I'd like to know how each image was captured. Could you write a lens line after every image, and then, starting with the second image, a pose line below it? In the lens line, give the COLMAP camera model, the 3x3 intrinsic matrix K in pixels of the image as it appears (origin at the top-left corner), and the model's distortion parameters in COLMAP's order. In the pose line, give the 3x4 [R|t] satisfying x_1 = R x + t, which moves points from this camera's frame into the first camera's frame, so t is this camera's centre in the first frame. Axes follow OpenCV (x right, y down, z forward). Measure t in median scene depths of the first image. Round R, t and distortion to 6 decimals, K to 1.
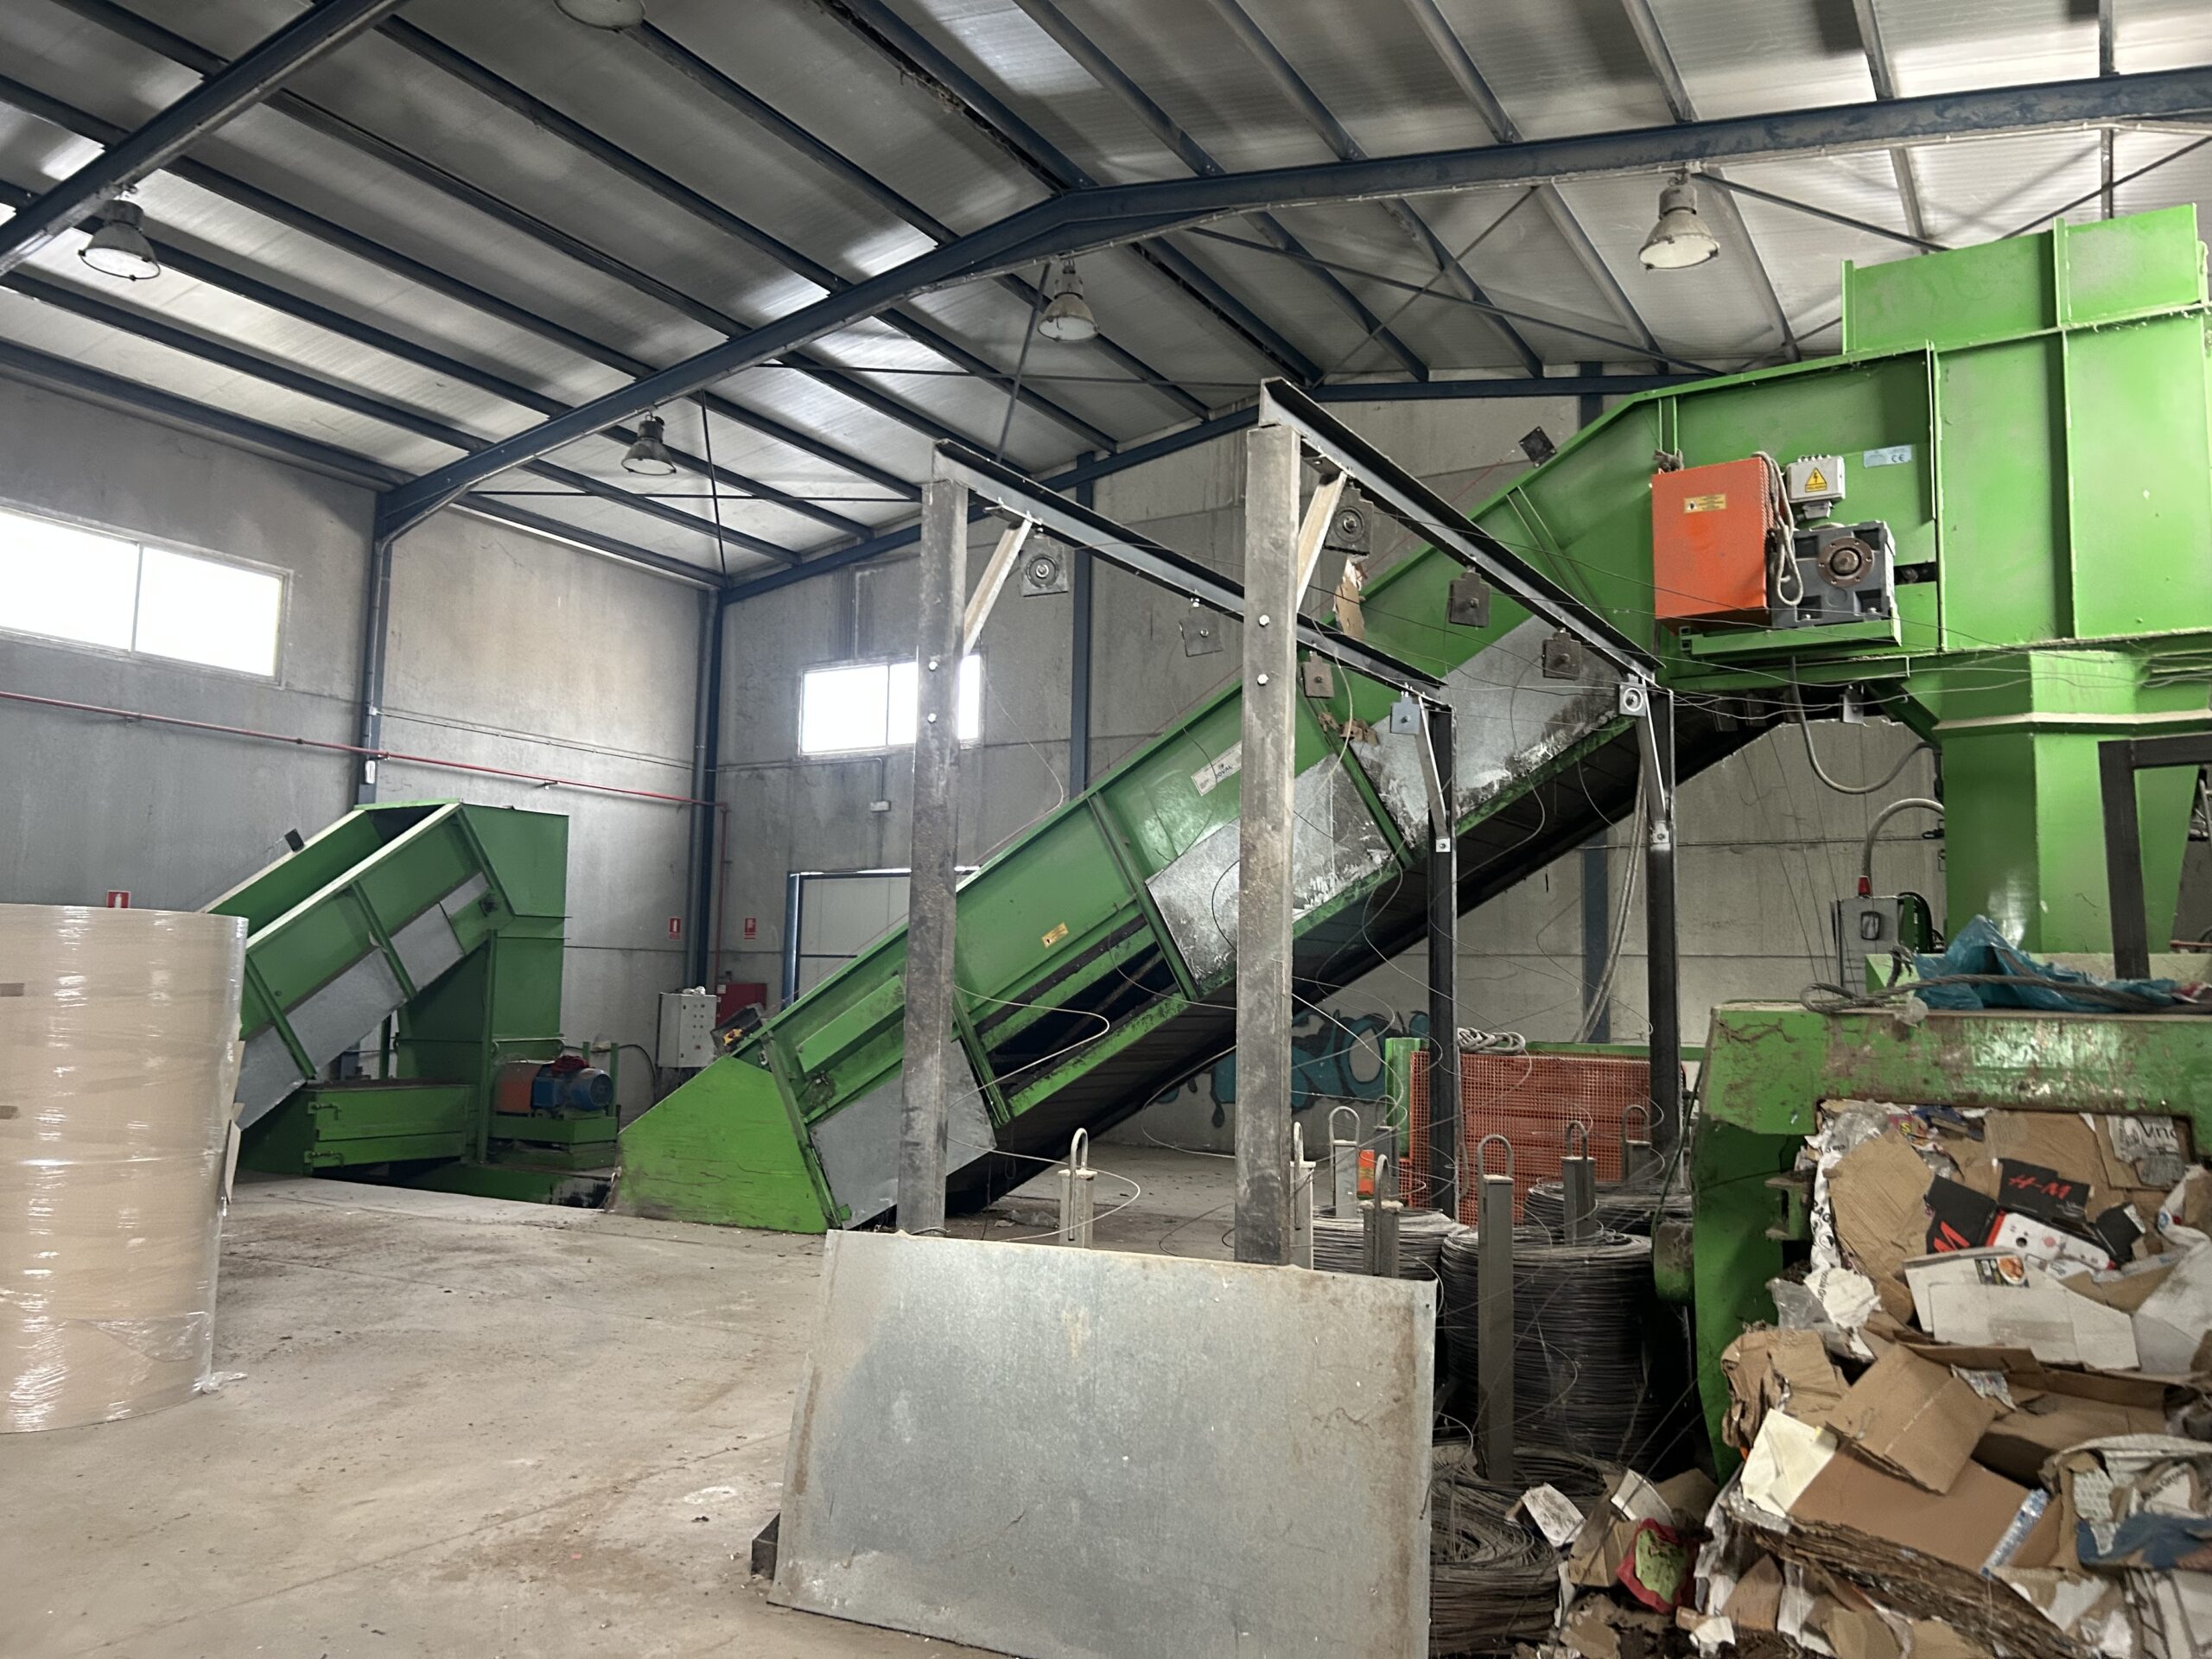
lens RADIAL K [[1663.5, 0, 1101.9], [0, 1663.5, 822.7], [0, 0, 1]] dist [0.062986, -0.078419]
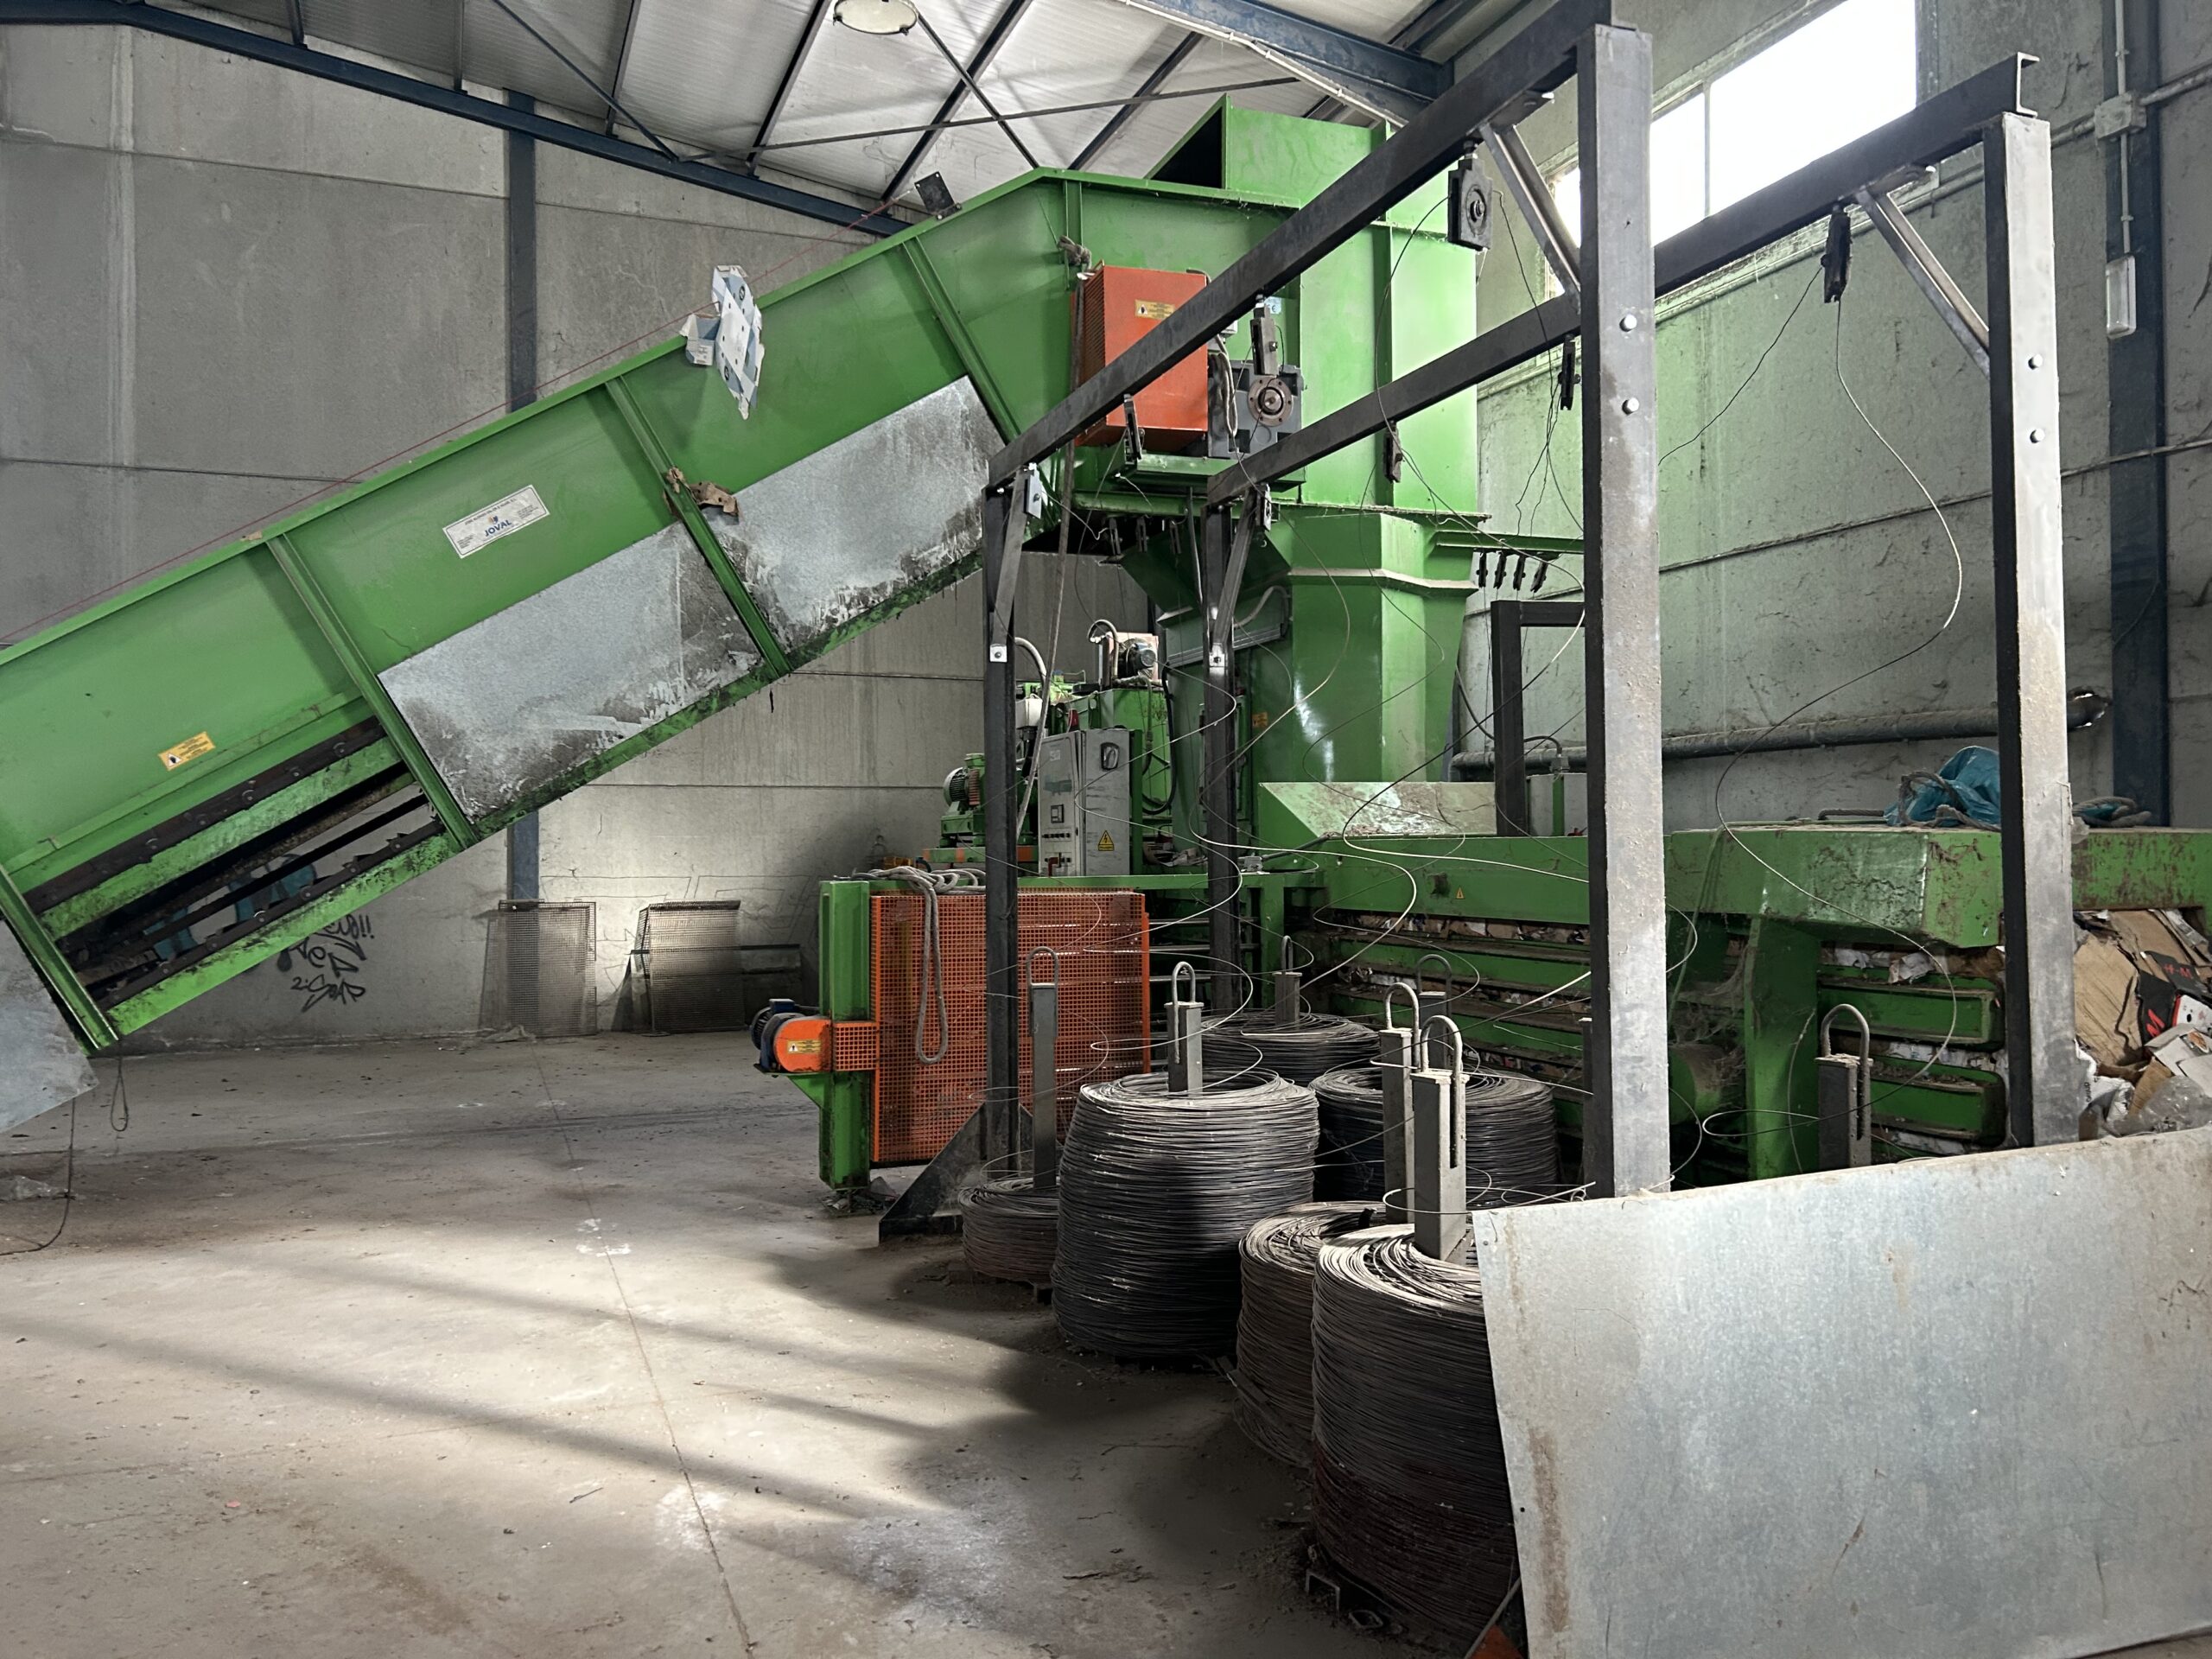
lens RADIAL K [[1663.5, 0, 1101.9], [0, 1663.5, 822.7], [0, 0, 1]] dist [0.062986, -0.078419]
pose [[0.620452, -0.014525, 0.784110, -0.377185], [-0.063491, 0.995616, 0.068682, 0.033233], [-0.781670, -0.092398, 0.616810, 0.378296]]
